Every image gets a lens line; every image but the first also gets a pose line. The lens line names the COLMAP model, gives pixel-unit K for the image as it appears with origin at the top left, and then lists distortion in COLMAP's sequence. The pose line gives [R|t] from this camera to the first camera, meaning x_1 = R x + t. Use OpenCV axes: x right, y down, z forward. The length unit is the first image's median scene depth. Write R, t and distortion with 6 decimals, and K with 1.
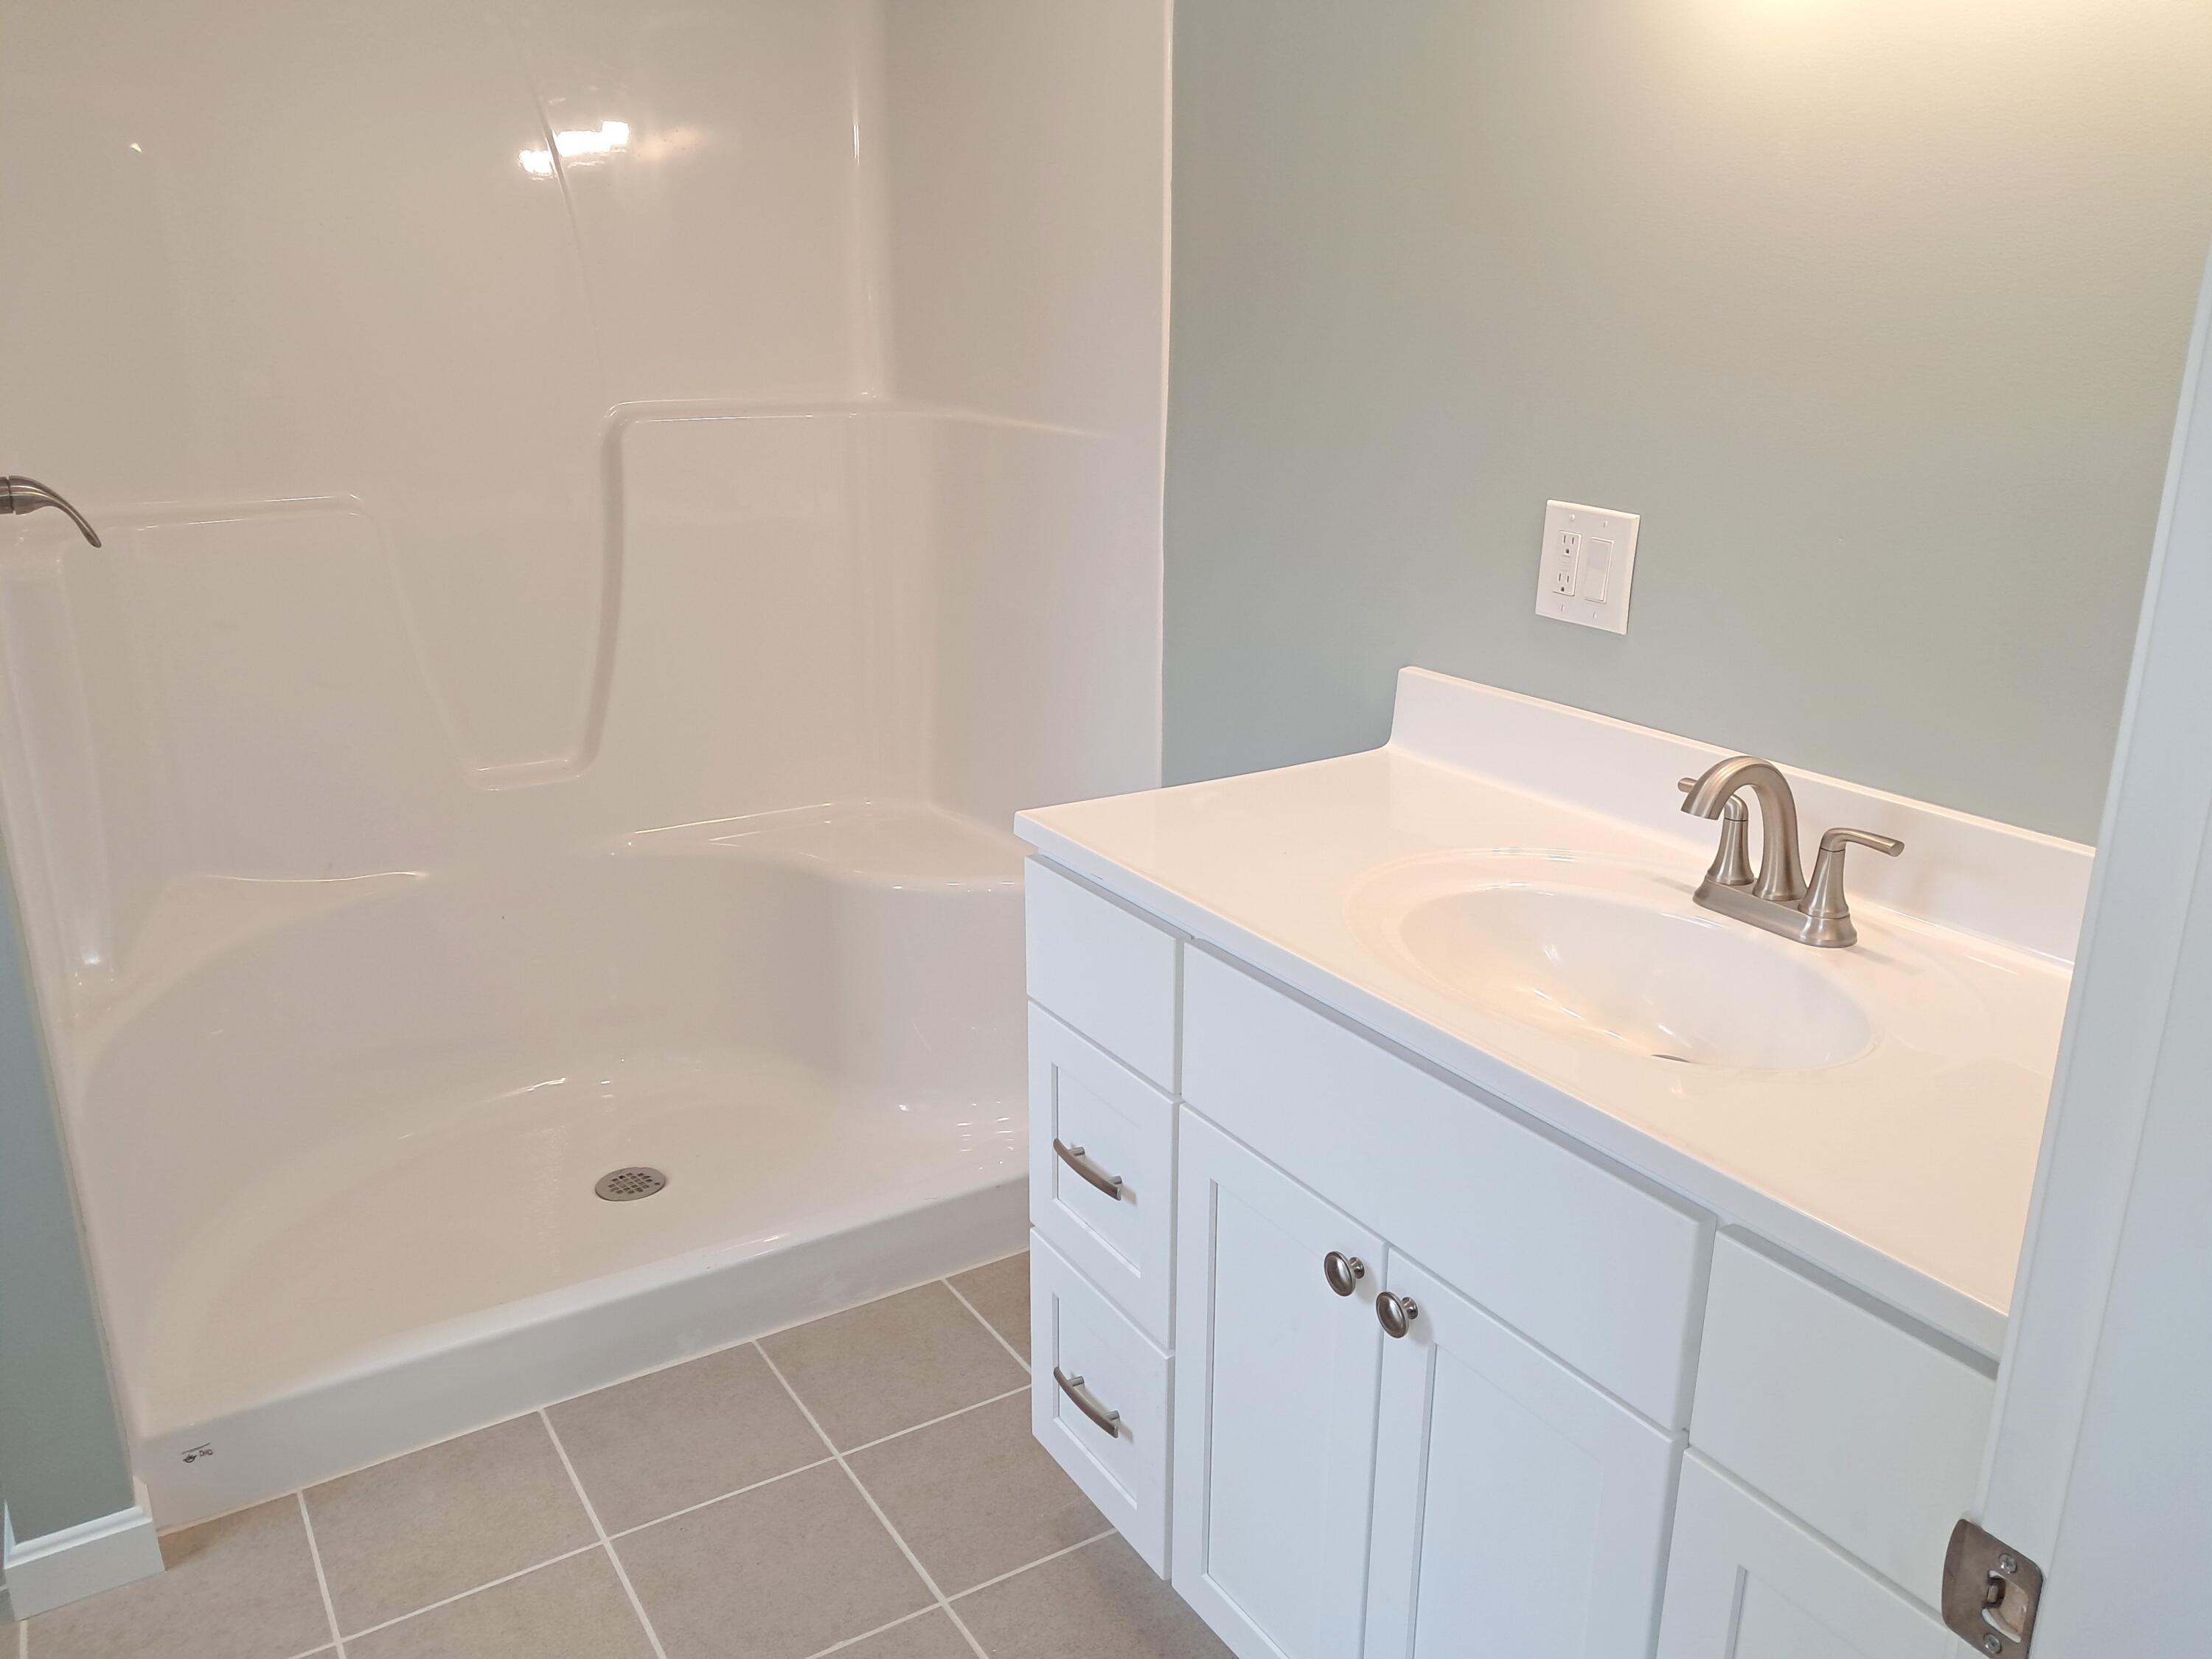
lens RADIAL K [[1750.5, 0, 1098.2], [0, 1750.5, 832.7], [0, 0, 1]] dist [0.016810, -0.000516]
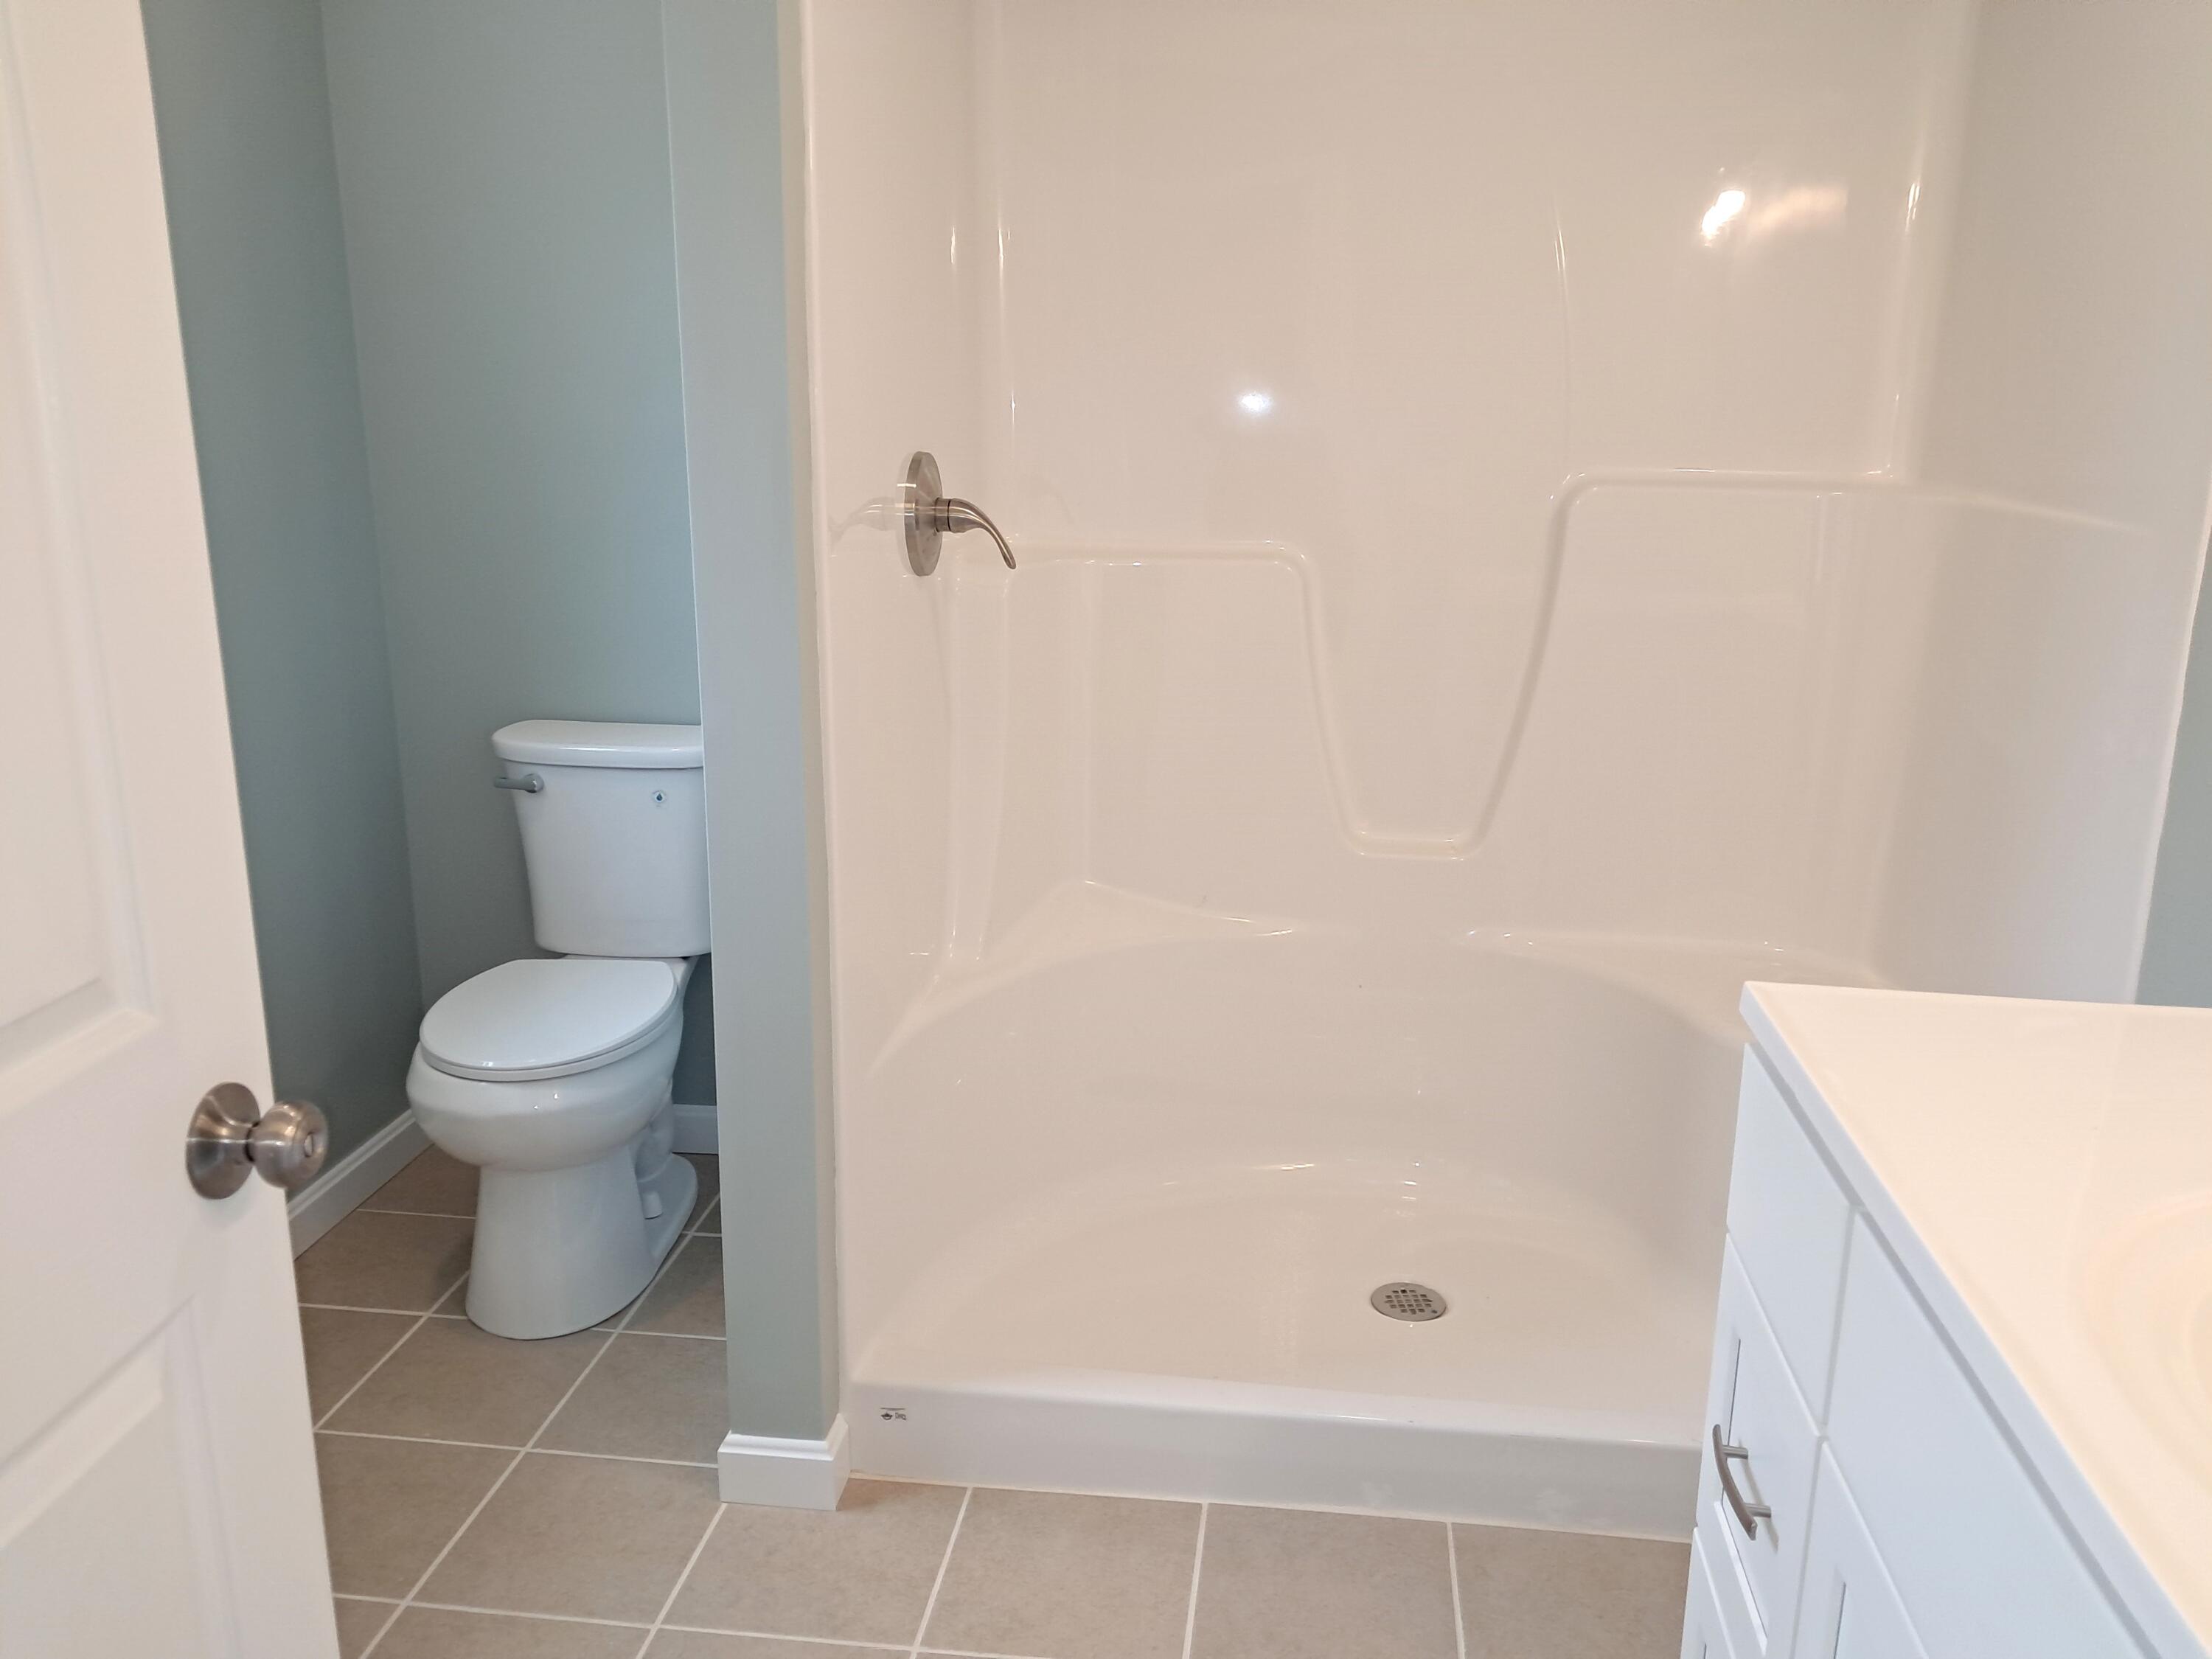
lens RADIAL K [[1750.5, 0, 1111.3], [0, 1750.5, 826.3], [0, 0, 1]] dist [0.016810, -0.000516]
pose [[0.783145, 0.161660, -0.600458, 0.159547], [-0.197390, 0.980304, 0.006479, -0.025079], [0.589679, 0.113450, 0.799630, 0.186911]]
